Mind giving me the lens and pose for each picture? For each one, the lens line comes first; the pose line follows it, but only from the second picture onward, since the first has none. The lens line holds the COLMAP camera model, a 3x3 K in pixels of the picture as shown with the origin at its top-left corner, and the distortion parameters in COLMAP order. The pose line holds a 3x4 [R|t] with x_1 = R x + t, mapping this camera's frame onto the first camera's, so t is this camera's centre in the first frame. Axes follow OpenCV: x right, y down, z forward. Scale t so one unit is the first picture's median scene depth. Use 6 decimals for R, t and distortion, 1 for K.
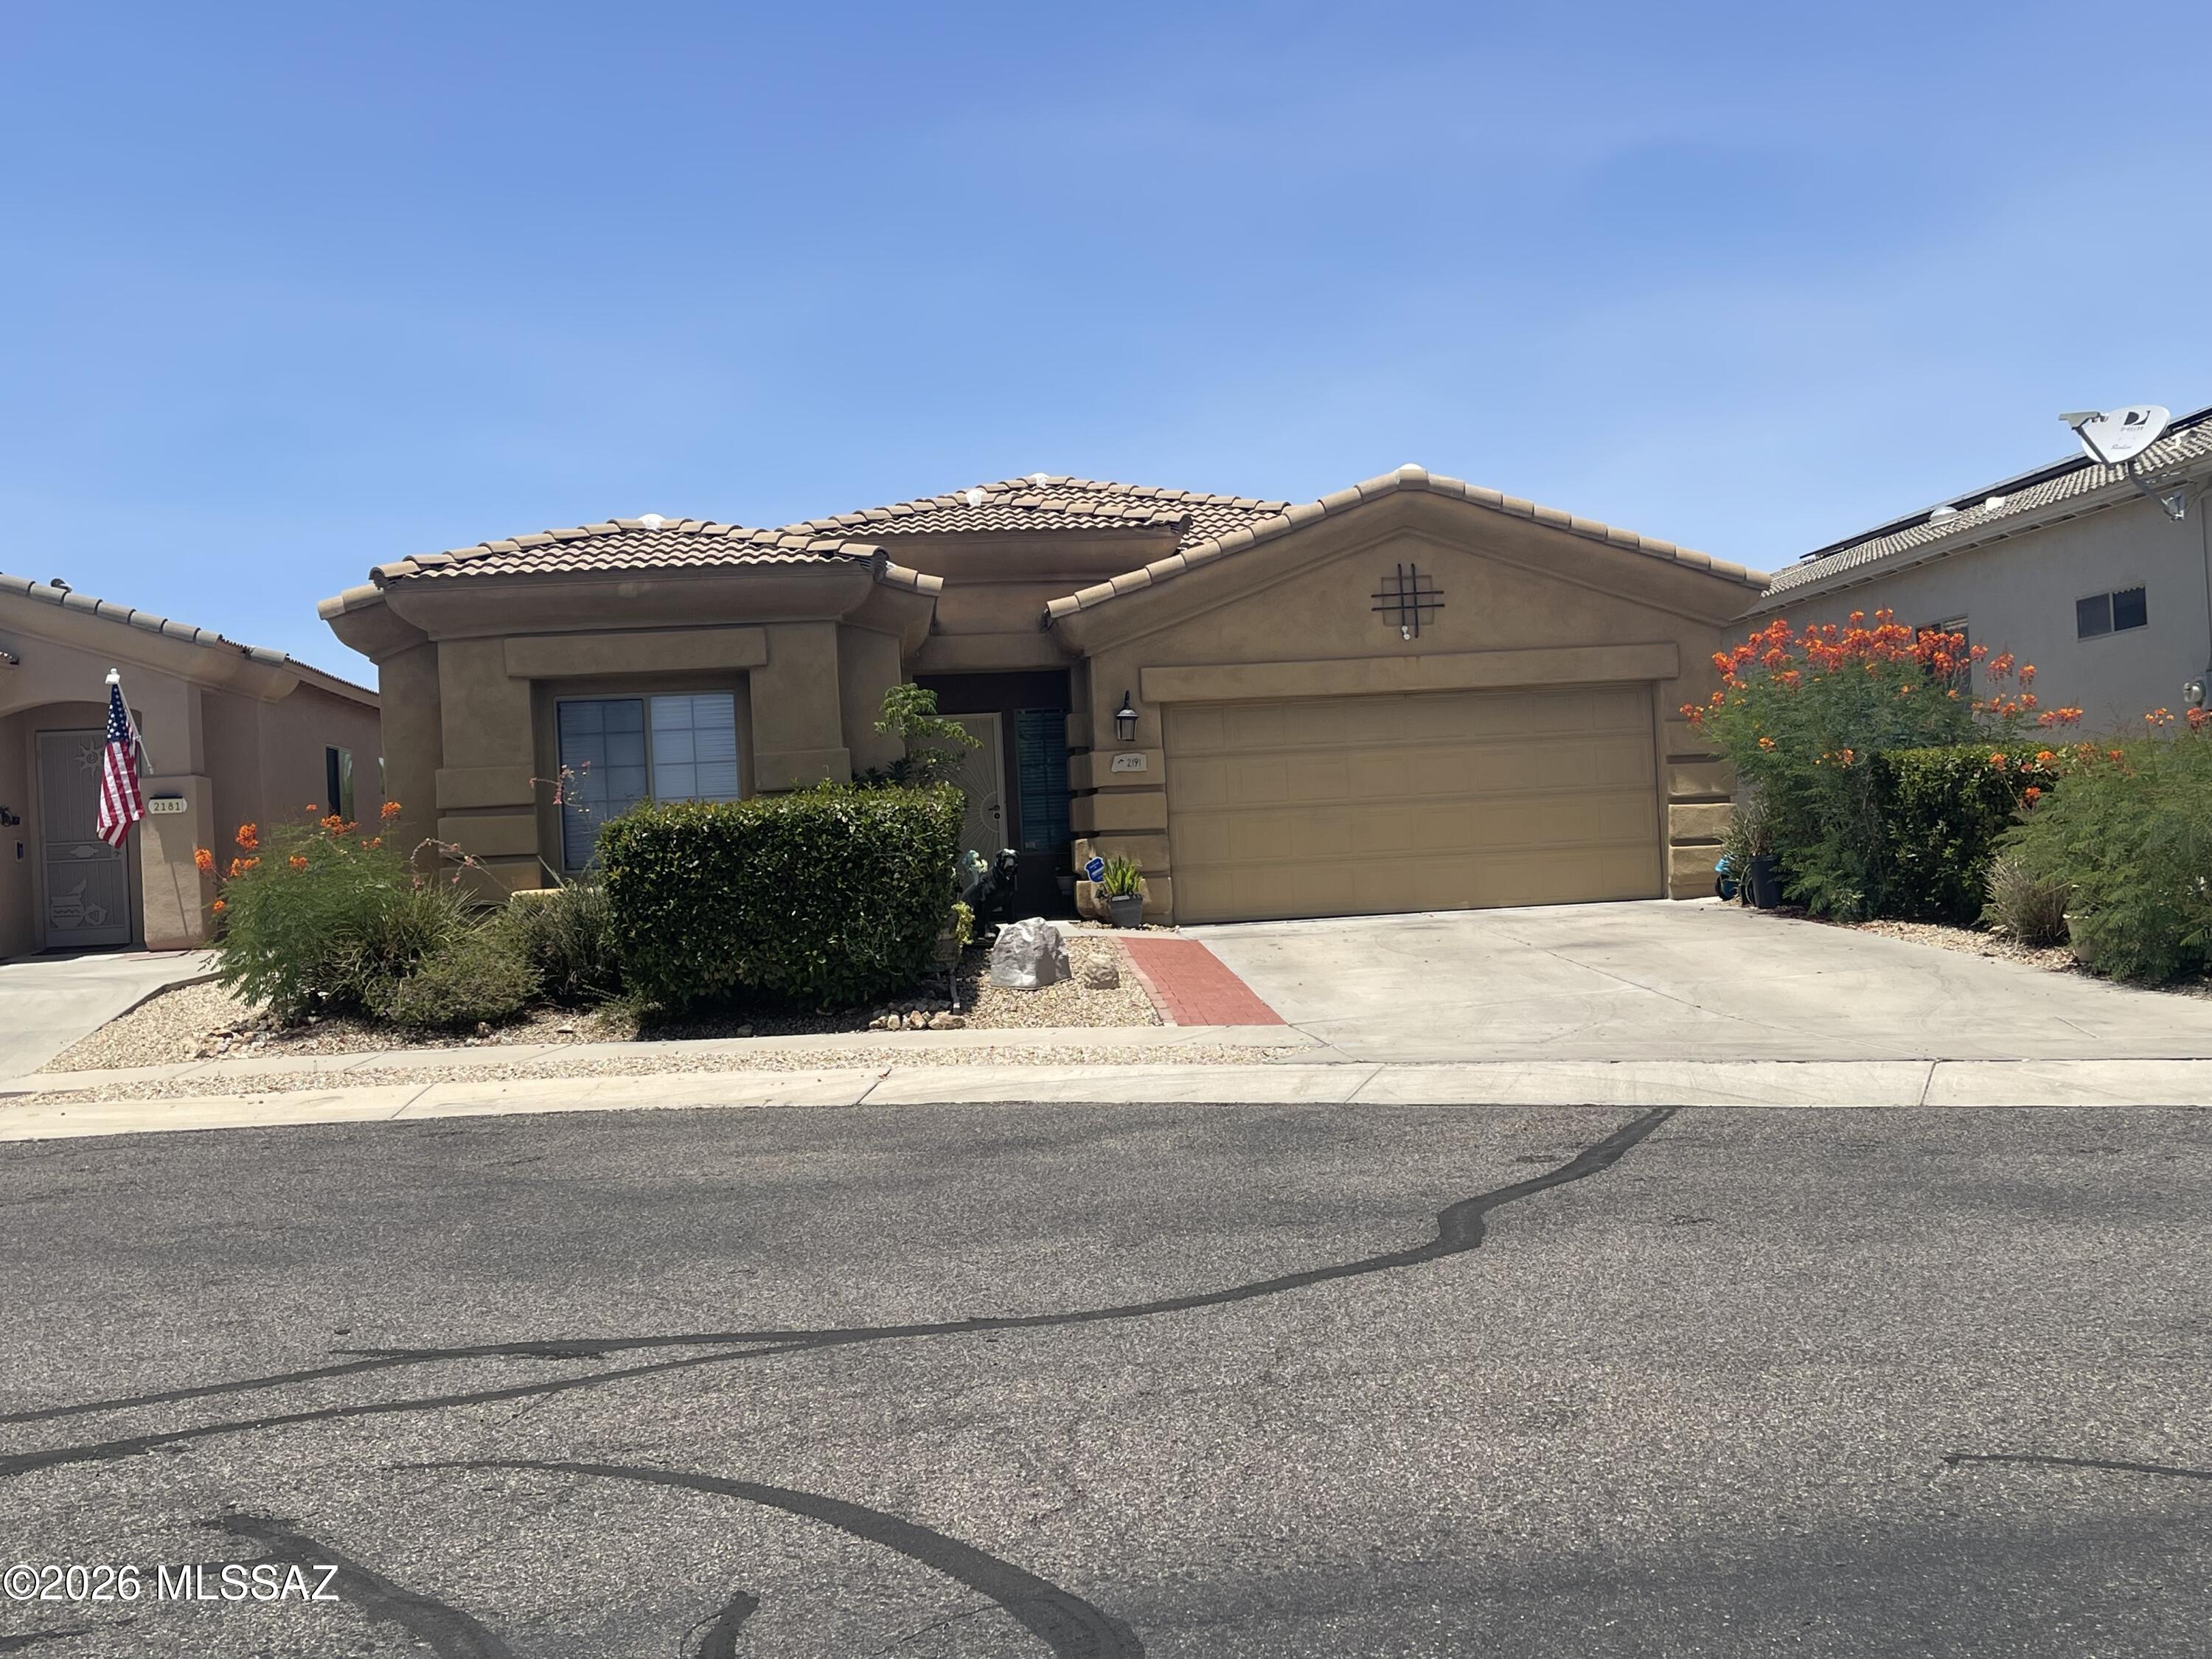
lens RADIAL K [[2198.1, 0, 1107.4], [0, 2198.1, 837.3], [0, 0, 1]] dist [0.066002, 0.000000]
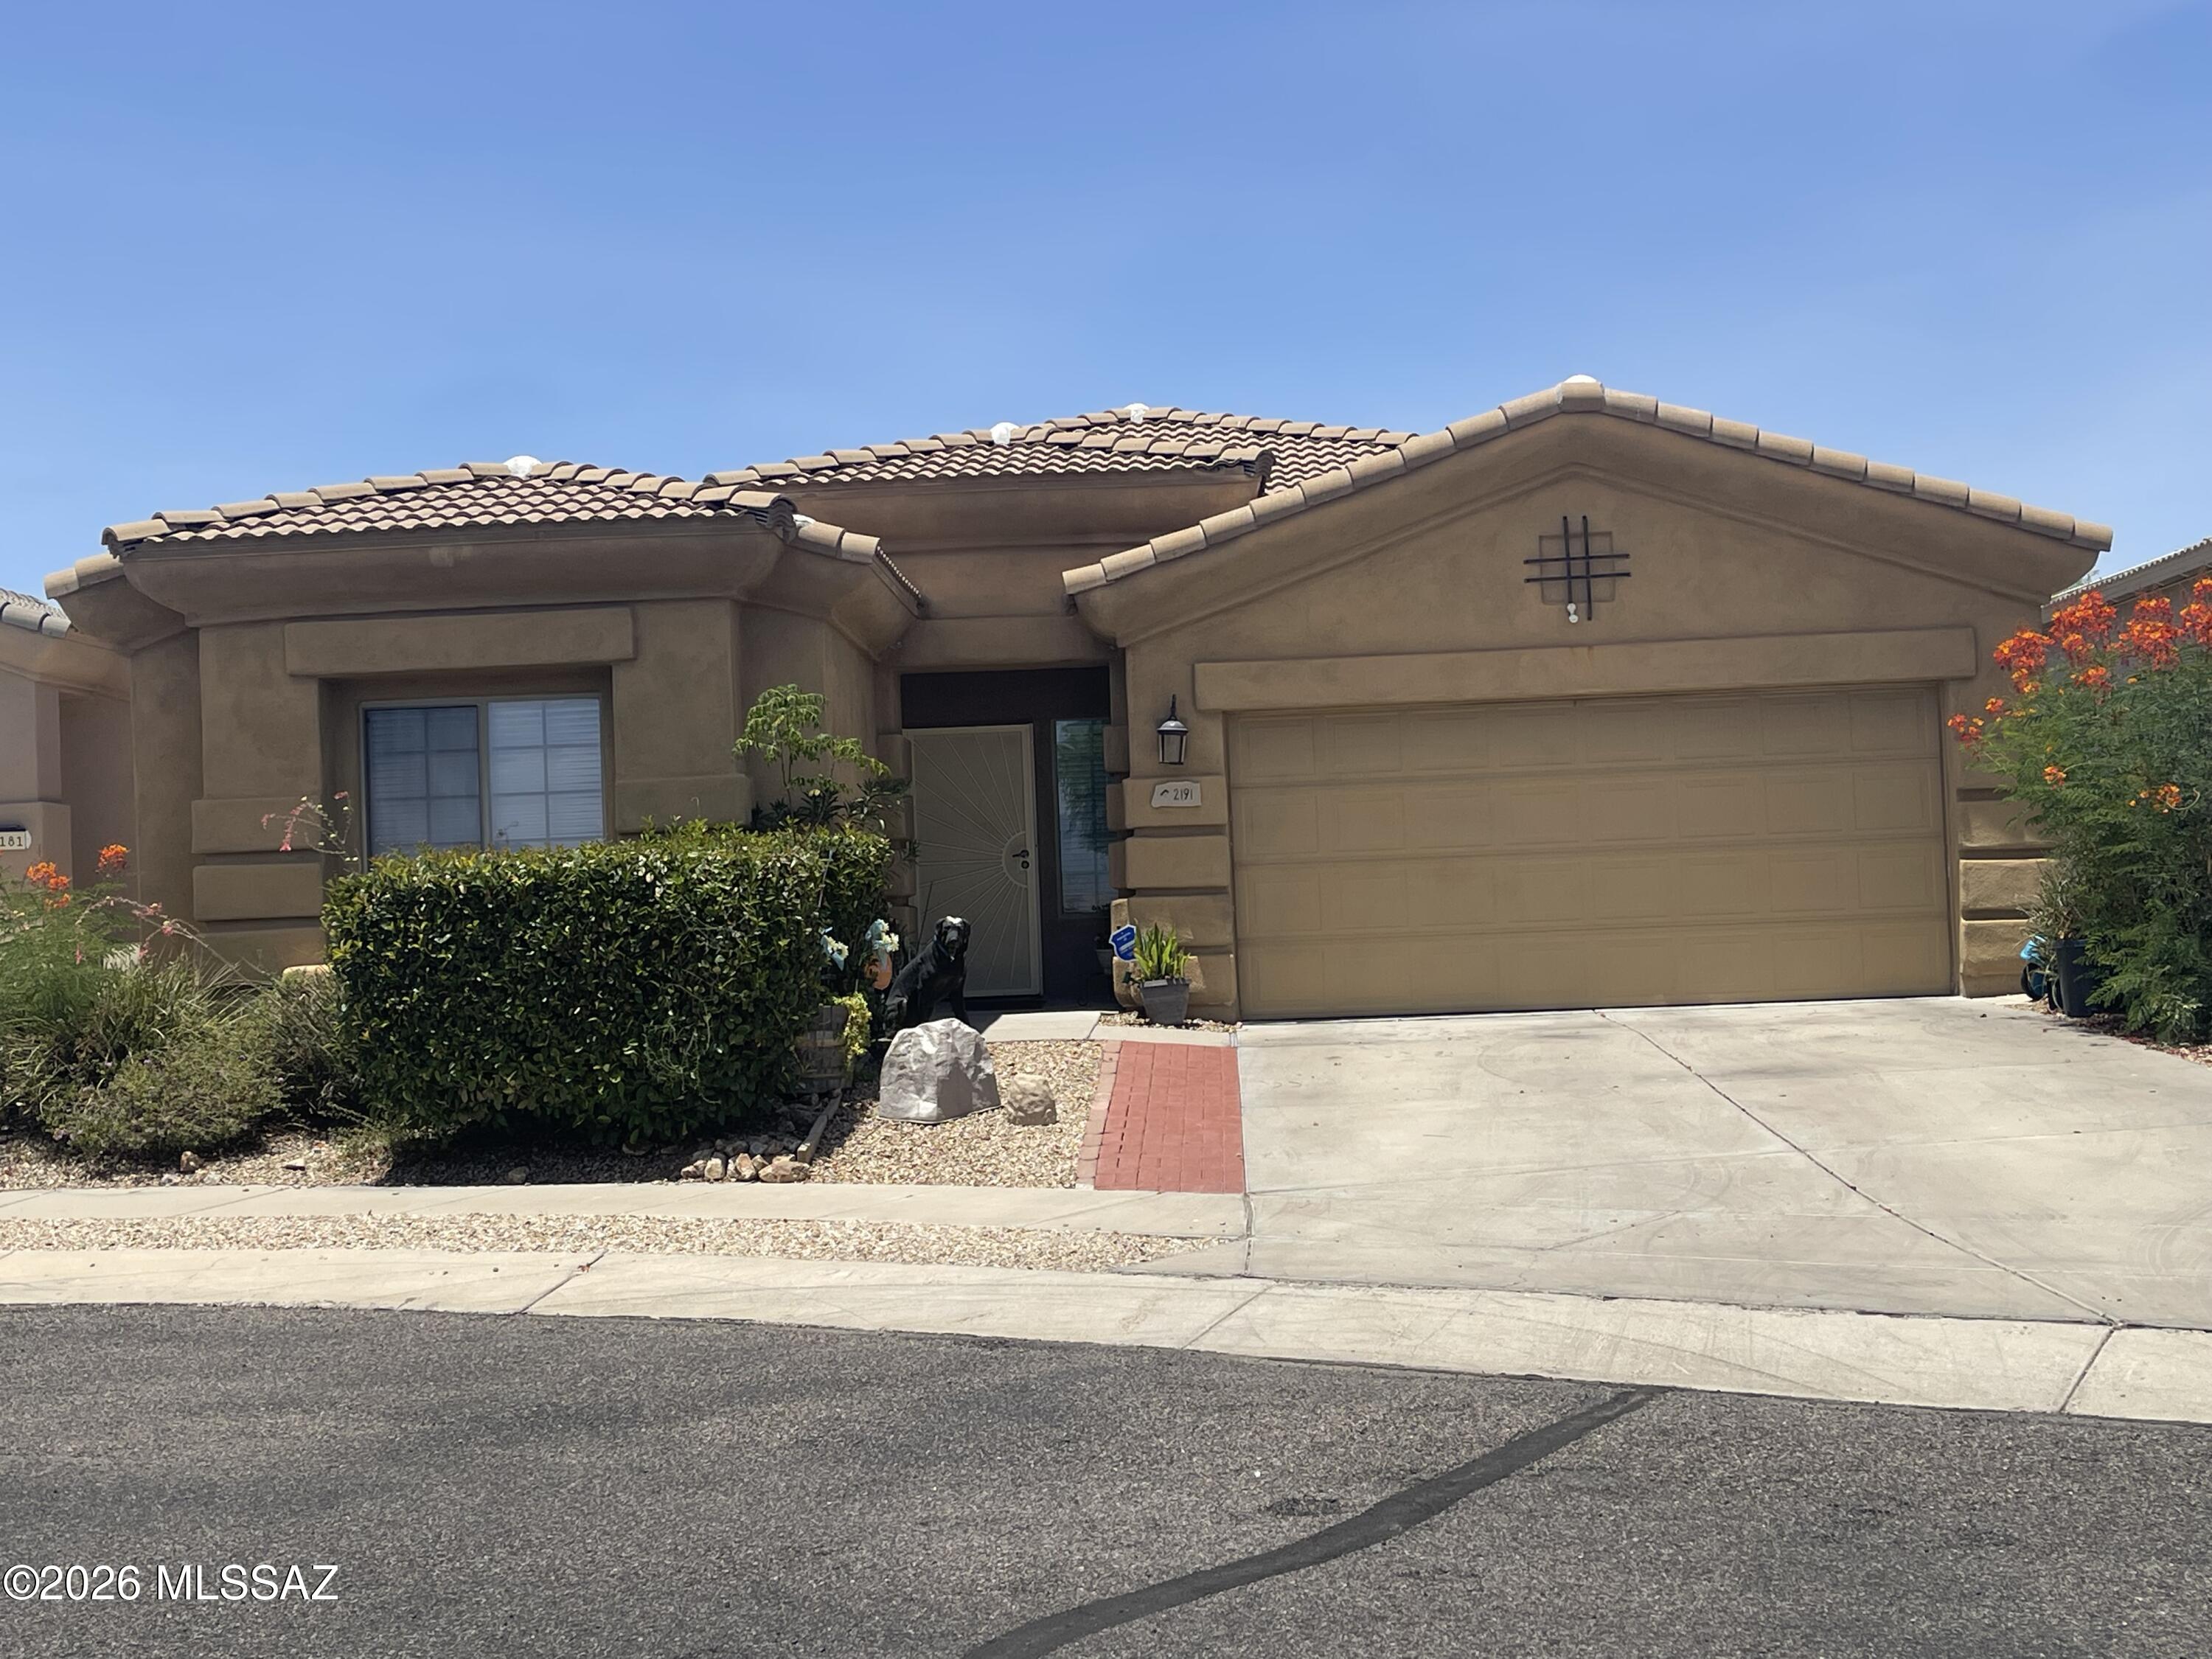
lens RADIAL K [[2679.7, 0, 1104.2], [0, 2679.7, 819.8], [0, 0, 1]] dist [0.051229, 0.000000]
pose [[0.990949, 0.007583, -0.134026, 0.119003], [-0.010144, 0.999779, -0.018435, -0.010582], [0.133857, 0.019627, 0.990806, 0.146206]]
